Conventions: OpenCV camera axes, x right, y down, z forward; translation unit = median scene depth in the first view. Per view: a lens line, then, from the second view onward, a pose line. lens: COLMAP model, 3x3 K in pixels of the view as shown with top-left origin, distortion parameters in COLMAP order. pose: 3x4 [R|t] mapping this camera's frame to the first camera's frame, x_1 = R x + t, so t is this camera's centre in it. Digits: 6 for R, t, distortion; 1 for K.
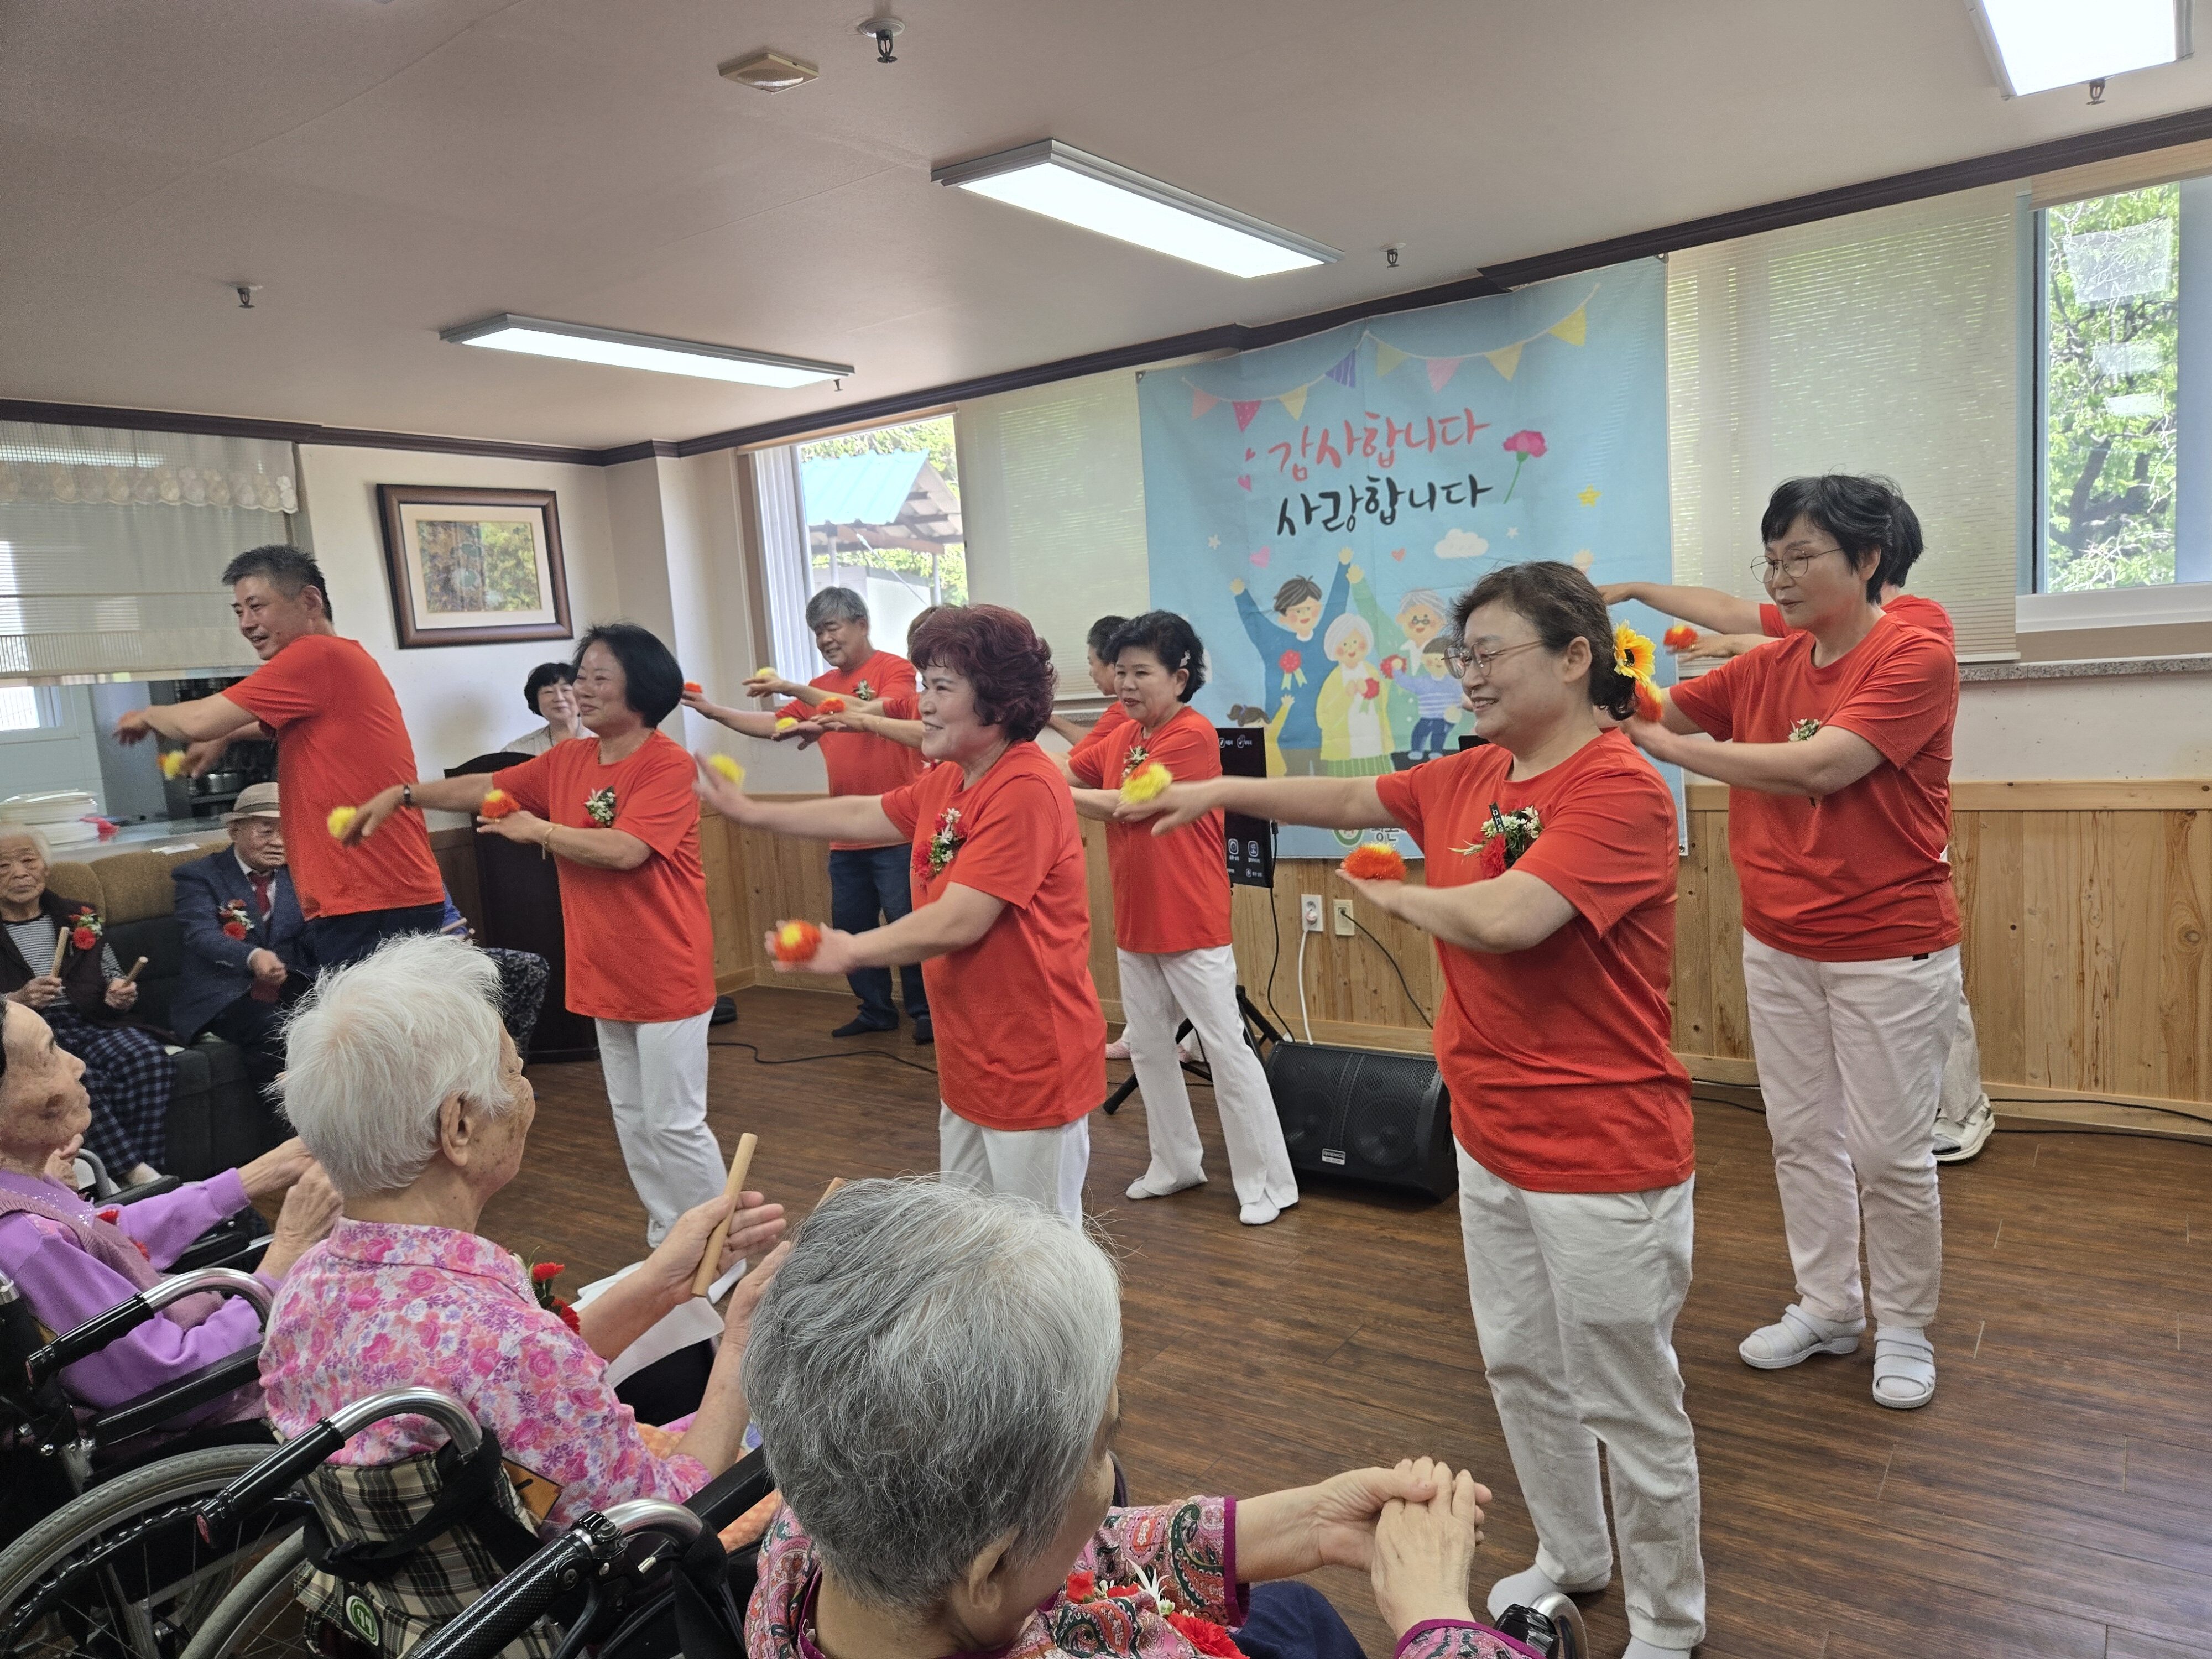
lens RADIAL K [[1477.9, 0, 1118.8], [0, 1477.9, 830.7], [0, 0, 1]] dist [0.076370, -0.078464]
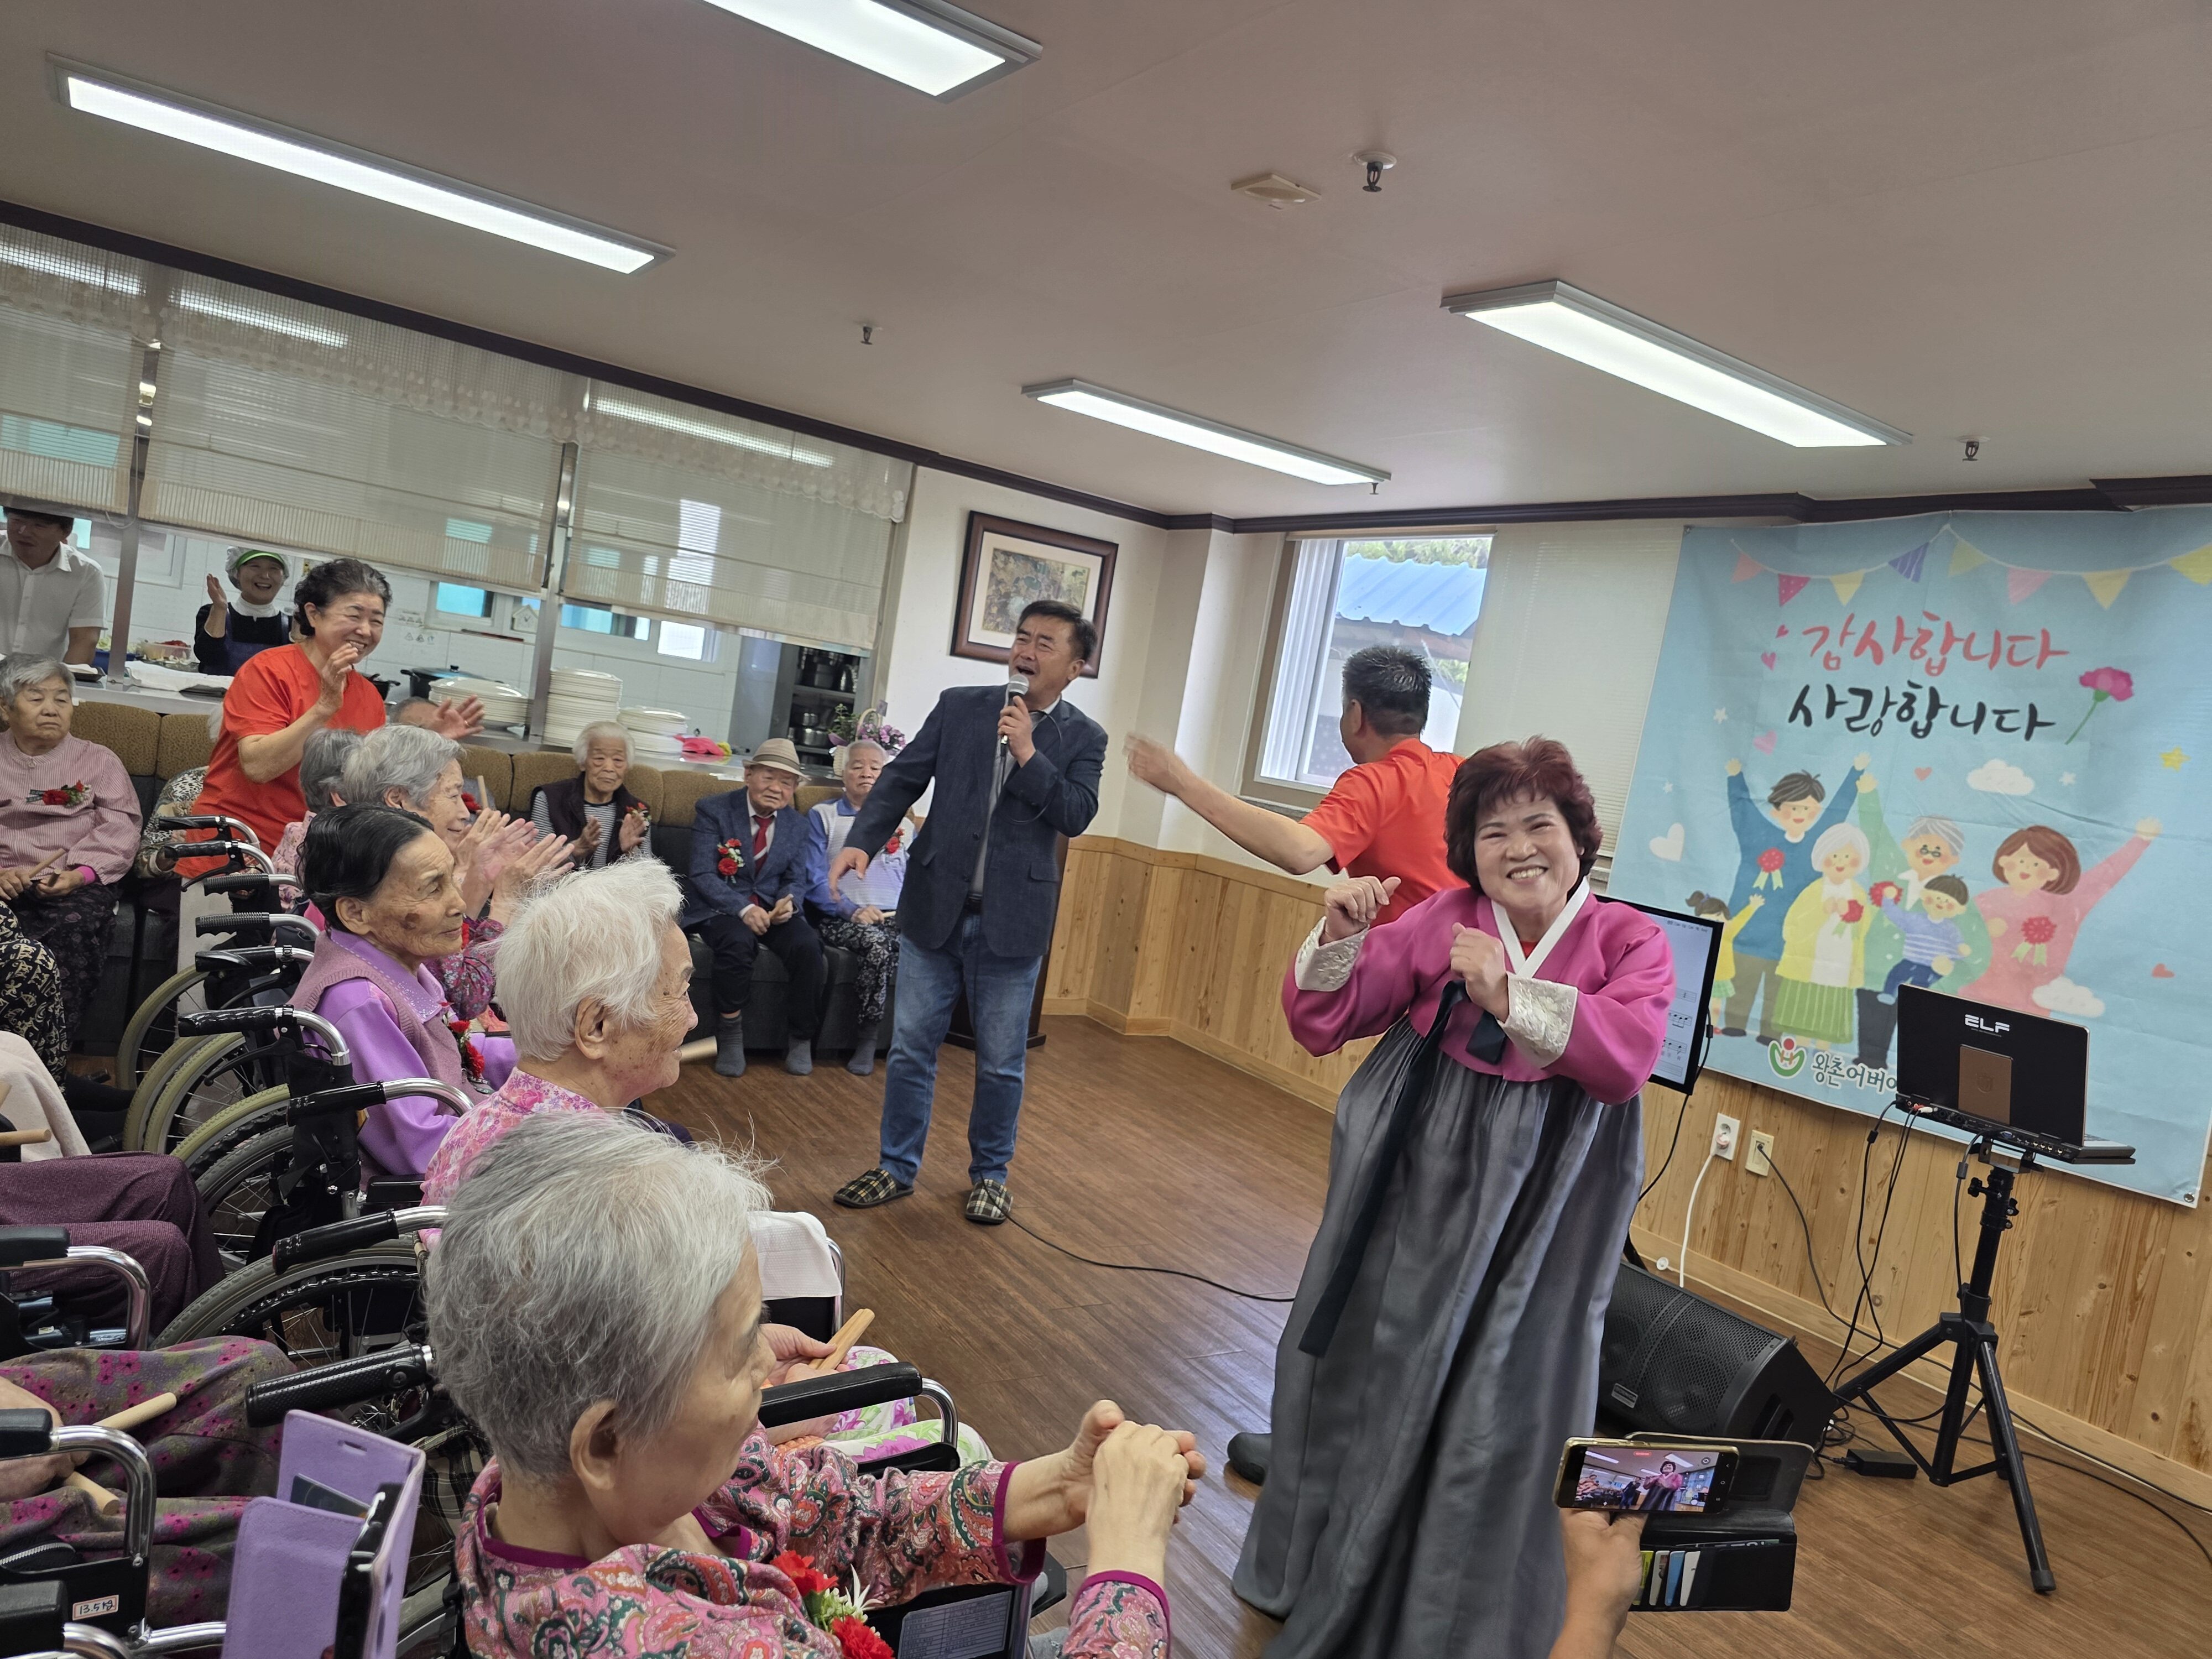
lens RADIAL K [[1497.5, 0, 1127.3], [0, 1497.5, 845.2], [0, 0, 1]] dist [0.052887, -0.068179]
pose [[0.903409, 0.246228, -0.351034, 0.089010], [-0.266028, 0.963928, -0.008506, -0.011557], [0.336277, 0.101069, 0.936324, 0.005188]]
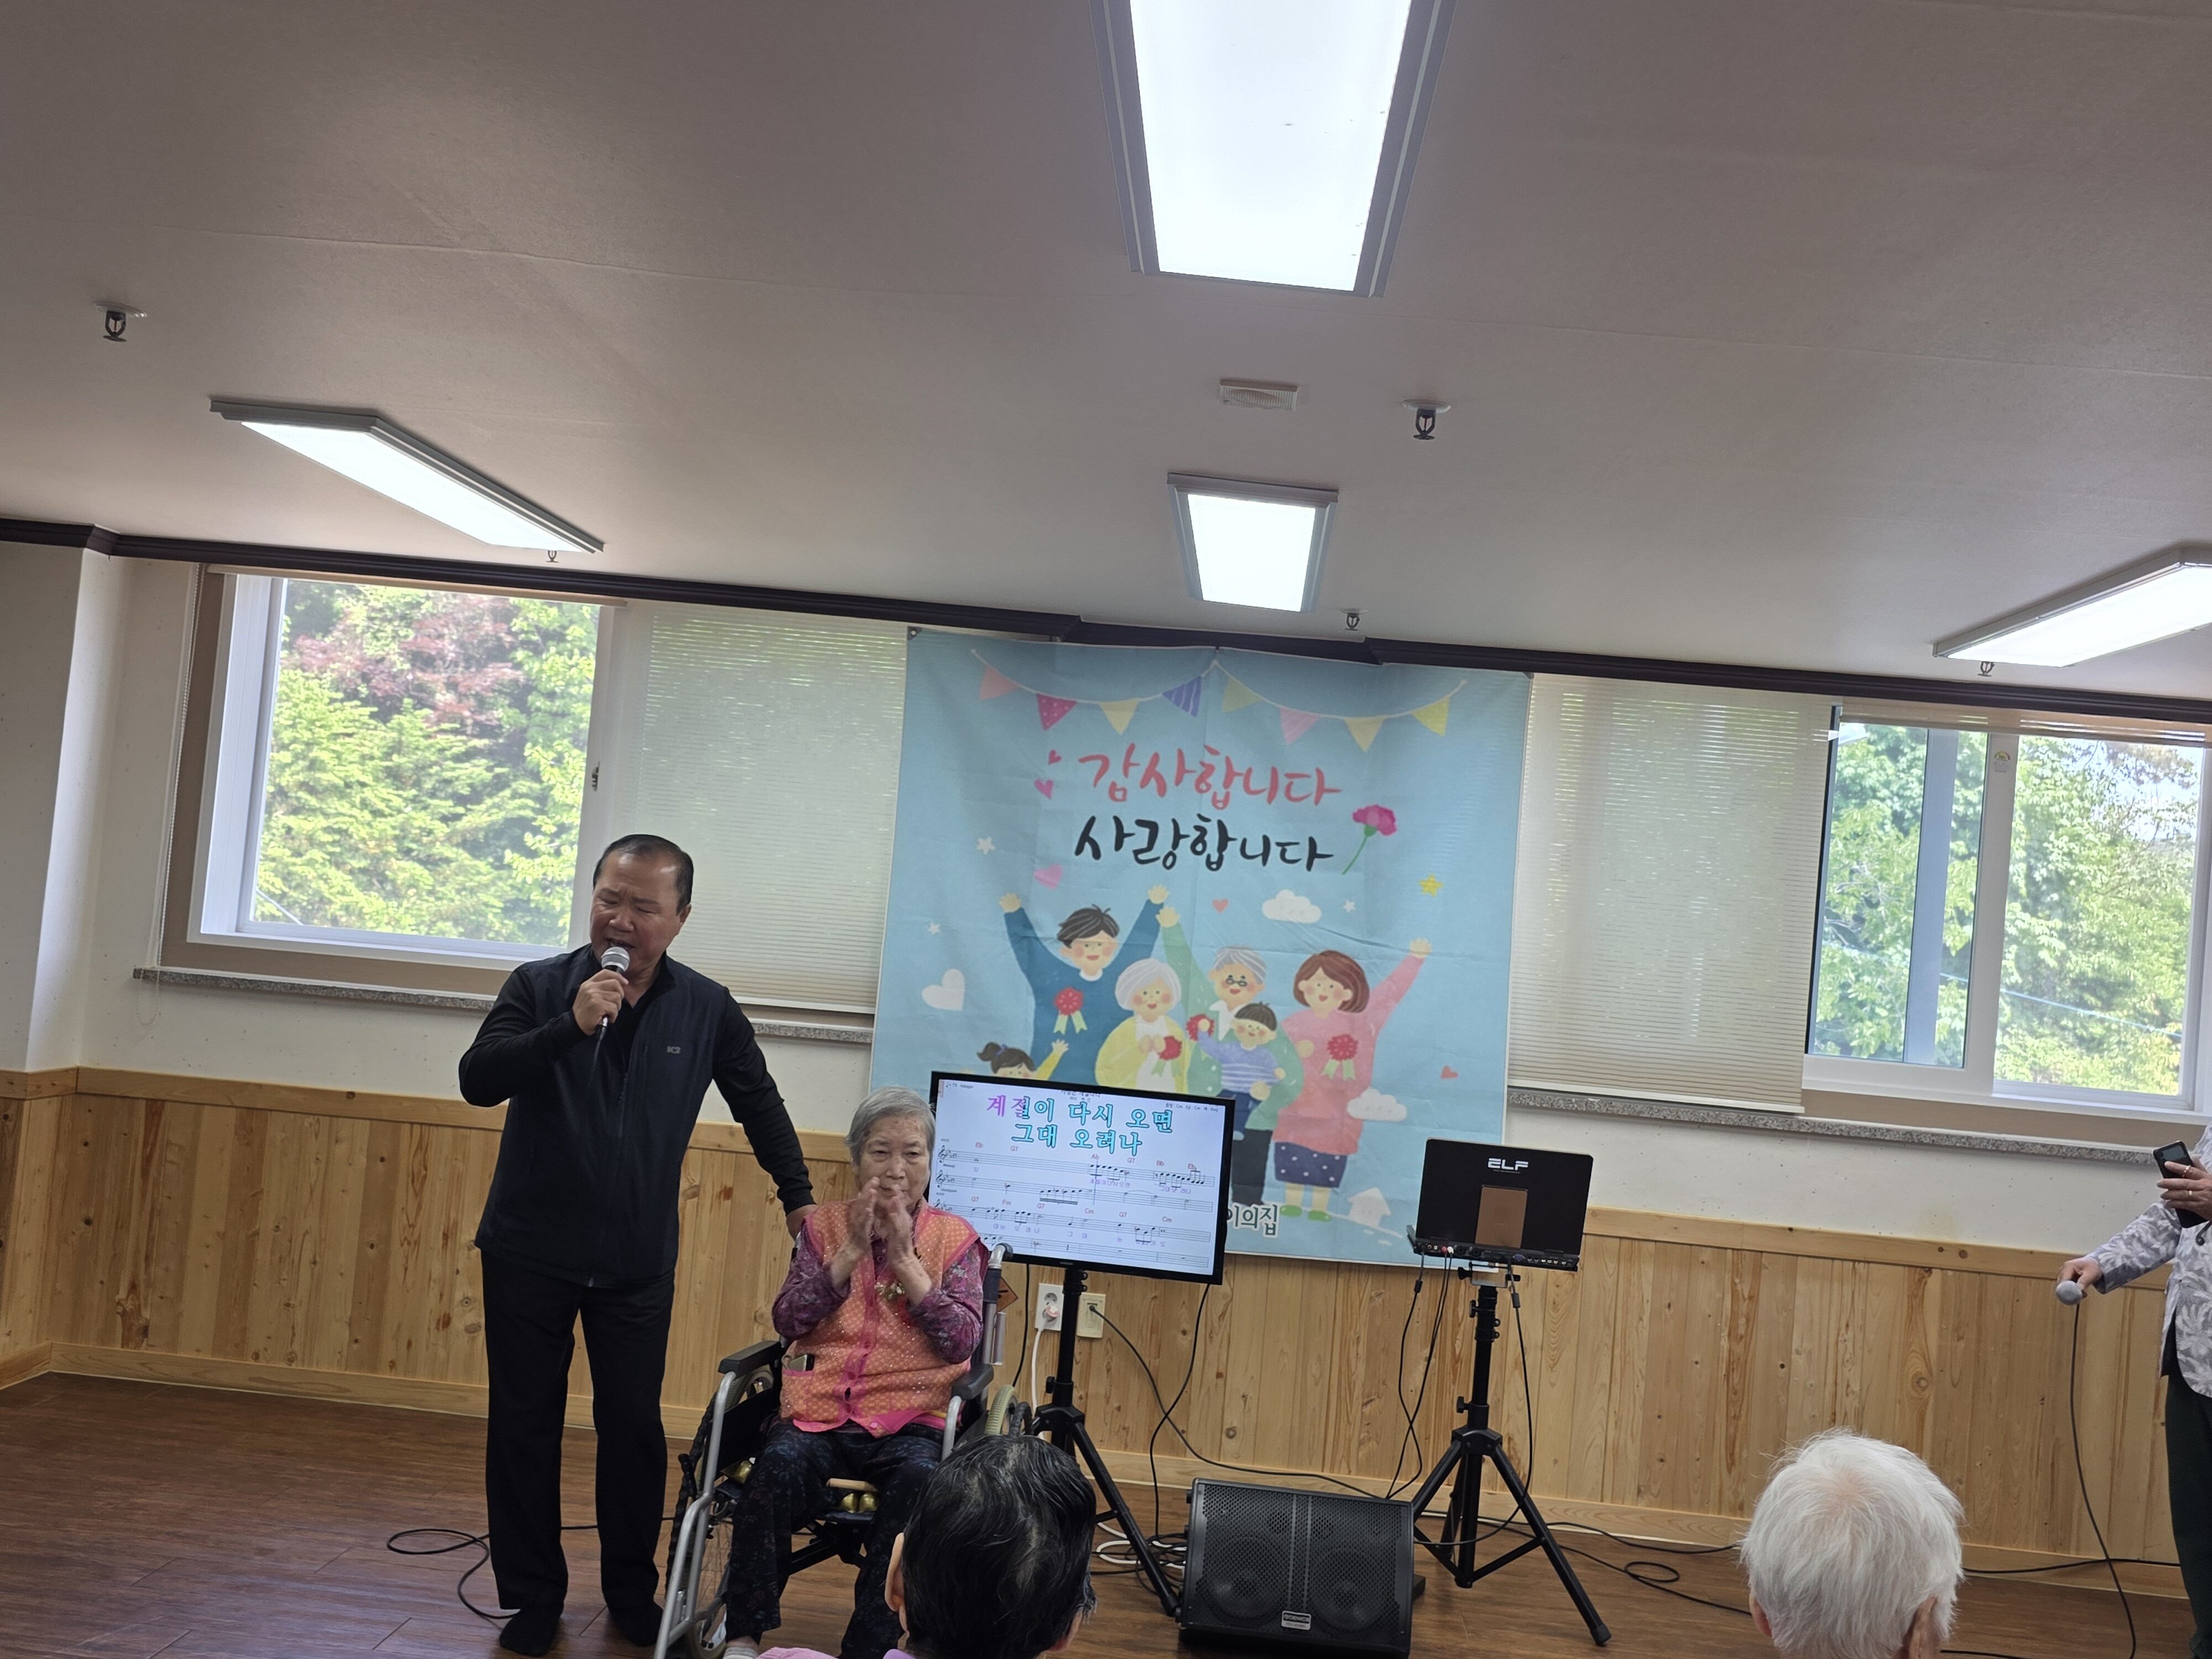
lens RADIAL K [[1942.4, 0, 1126.7], [0, 1942.4, 861.0], [0, 0, 1]] dist [0.163080, -0.304347]
pose [[0.838787, 0.159999, 0.520420, -0.488058], [-0.085769, 0.982742, -0.163898, -0.014515], [-0.537662, 0.092840, 0.838034, 0.041979]]
